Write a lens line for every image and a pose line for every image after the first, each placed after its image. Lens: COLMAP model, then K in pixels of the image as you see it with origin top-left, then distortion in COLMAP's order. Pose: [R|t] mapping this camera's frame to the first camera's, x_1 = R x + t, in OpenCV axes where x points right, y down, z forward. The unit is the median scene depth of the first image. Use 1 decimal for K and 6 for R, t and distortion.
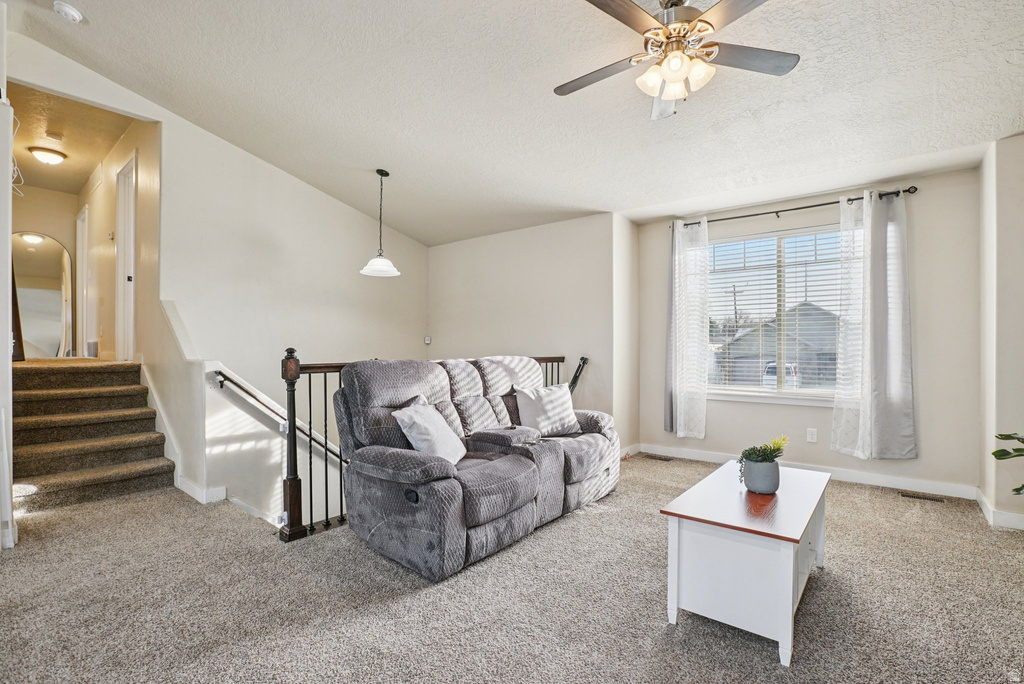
lens RADIAL K [[473.4, 0, 520.8], [0, 473.4, 346.4], [0, 0, 1]] dist [-0.049505, 0.016656]
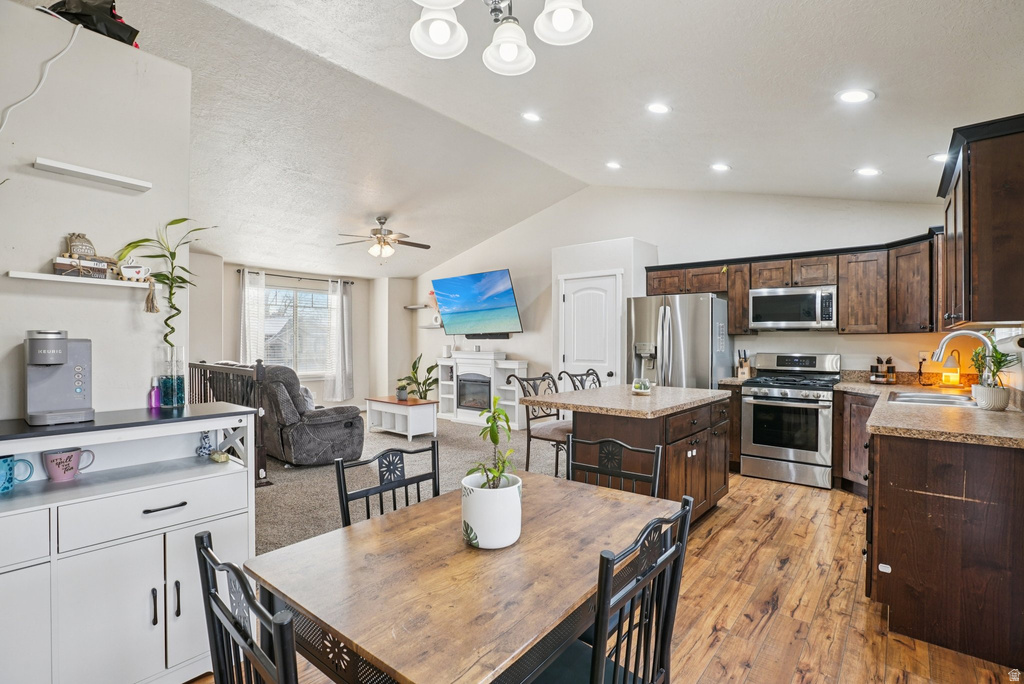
lens RADIAL K [[473.4, 0, 516.5], [0, 473.4, 344.8], [0, 0, 1]] dist [-0.049505, 0.016656]
pose [[0.017903, -0.004265, 0.999831, -1.514293], [-0.002132, 0.999988, 0.004303, -0.037604], [-0.999837, -0.002209, 0.017894, 0.120616]]
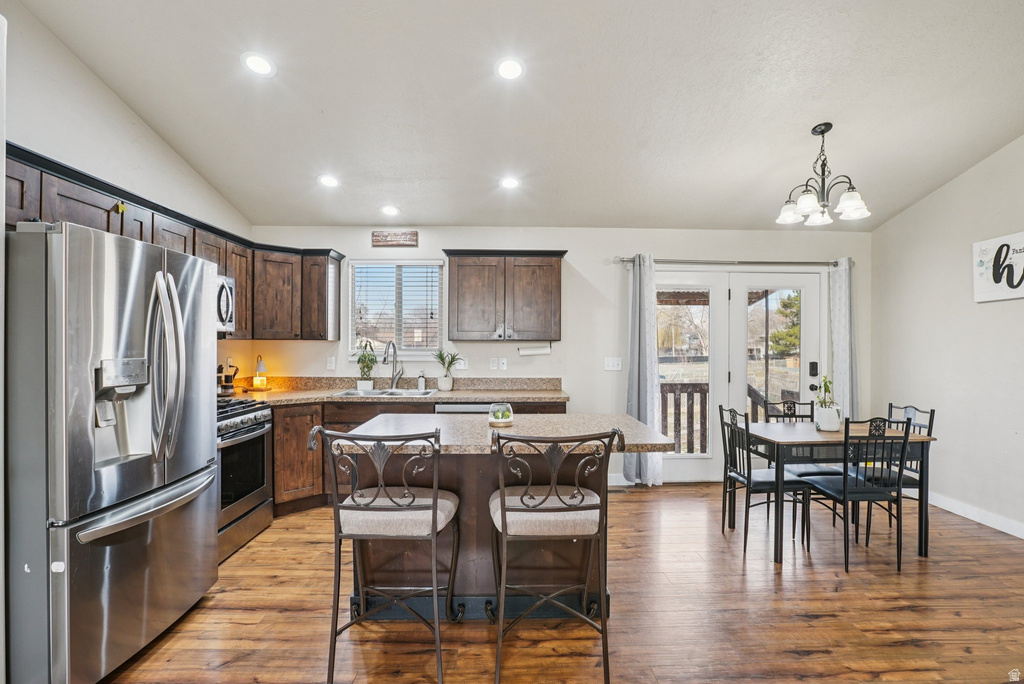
lens RADIAL K [[489.8, 0, 516.1], [0, 489.8, 343.7], [0, 0, 1]] dist [-0.050636, 0.014602]
pose [[-0.759790, -0.003727, -0.650158, -0.111320], [-0.005503, 0.999985, 0.000698, -0.056498], [0.650146, 0.004109, -0.759798, 0.455742]]
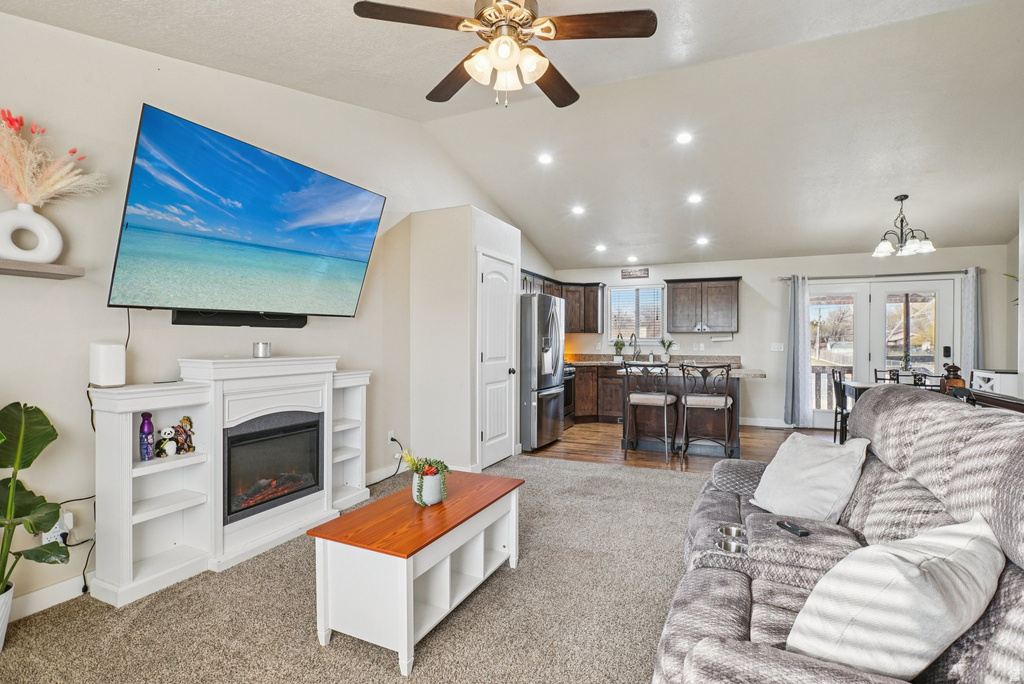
lens RADIAL K [[489.8, 0, 518.0], [0, 489.8, 344.2], [0, 0, 1]] dist [-0.050636, 0.014602]
pose [[-0.966346, -0.000626, -0.257246, 0.365726], [-0.002930, 0.999959, 0.008574, -0.029464], [0.257231, 0.009040, -0.966308, 1.251971]]
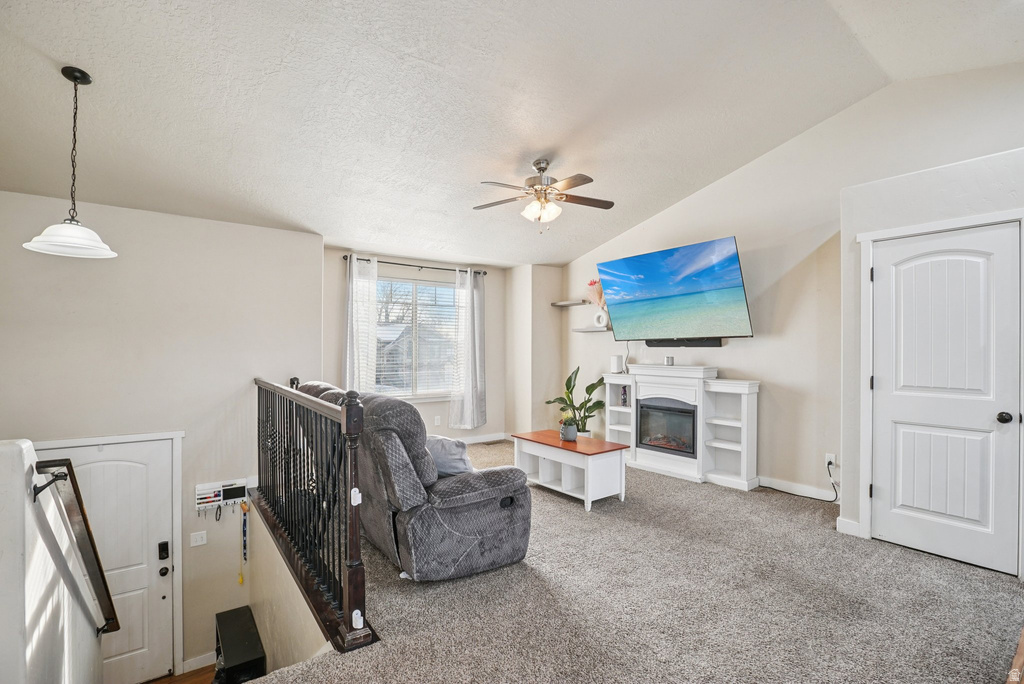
lens RADIAL K [[473.4, 0, 519.1], [0, 473.4, 347.1], [0, 0, 1]] dist [-0.049505, 0.016656]
pose [[0.234650, 0.002081, 0.972078, -0.893411], [-0.001216, 0.999998, -0.001847, -0.049778], [-0.972079, -0.000749, 0.234652, 0.436993]]
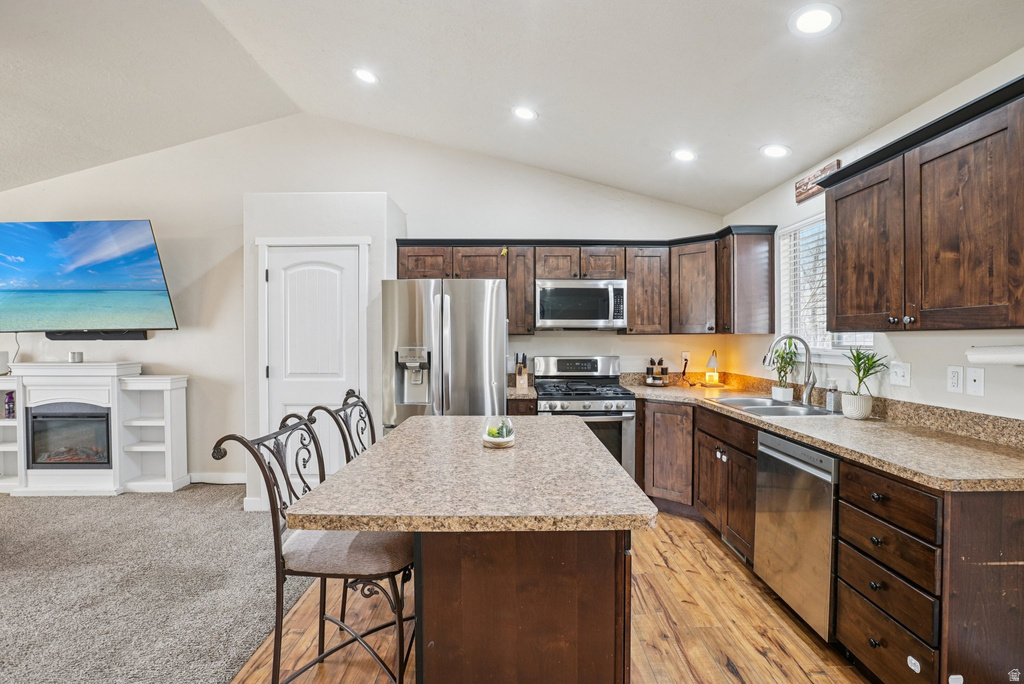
lens RADIAL K [[473.4, 0, 517.6], [0, 473.4, 341.4], [0, 0, 1]] dist [-0.049505, 0.016656]
pose [[-0.637635, -0.004437, 0.770326, -0.993291], [0.003745, 0.999954, 0.008859, -0.056736], [-0.770329, 0.008533, -0.637589, 0.213296]]
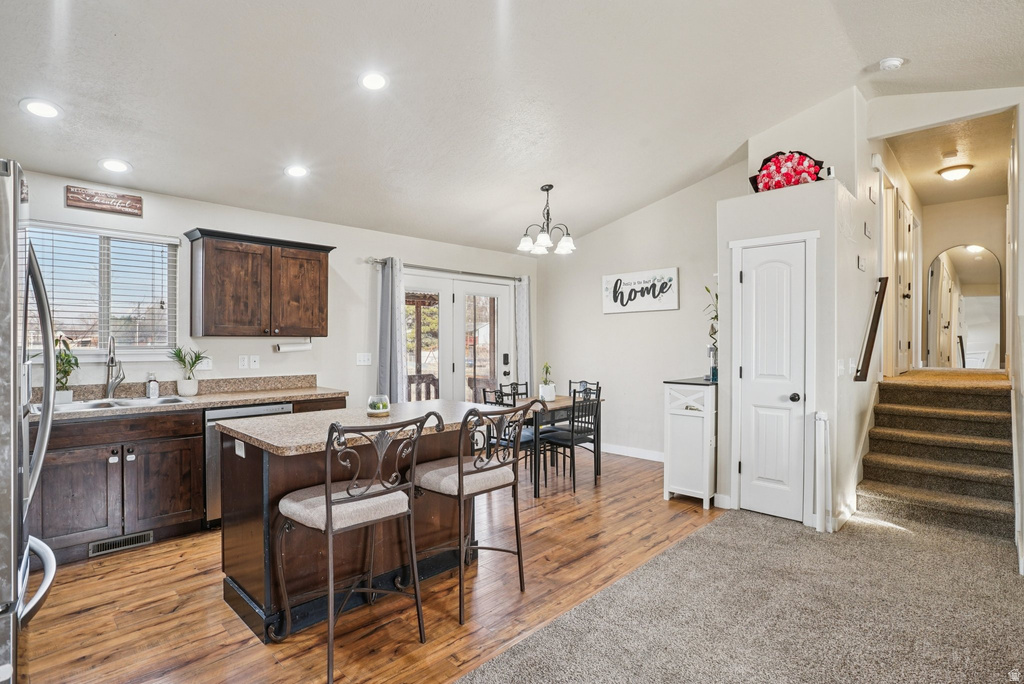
lens RADIAL K [[510.7, 0, 516.8], [0, 510.7, 340.9], [0, 0, 1]] dist [-0.030801, 0.009452]
pose [[-0.080378, -0.000481, -0.996764, 0.228622], [-0.005166, 0.999987, -0.000065, -0.055594], [0.996751, 0.005144, -0.080379, 0.174216]]
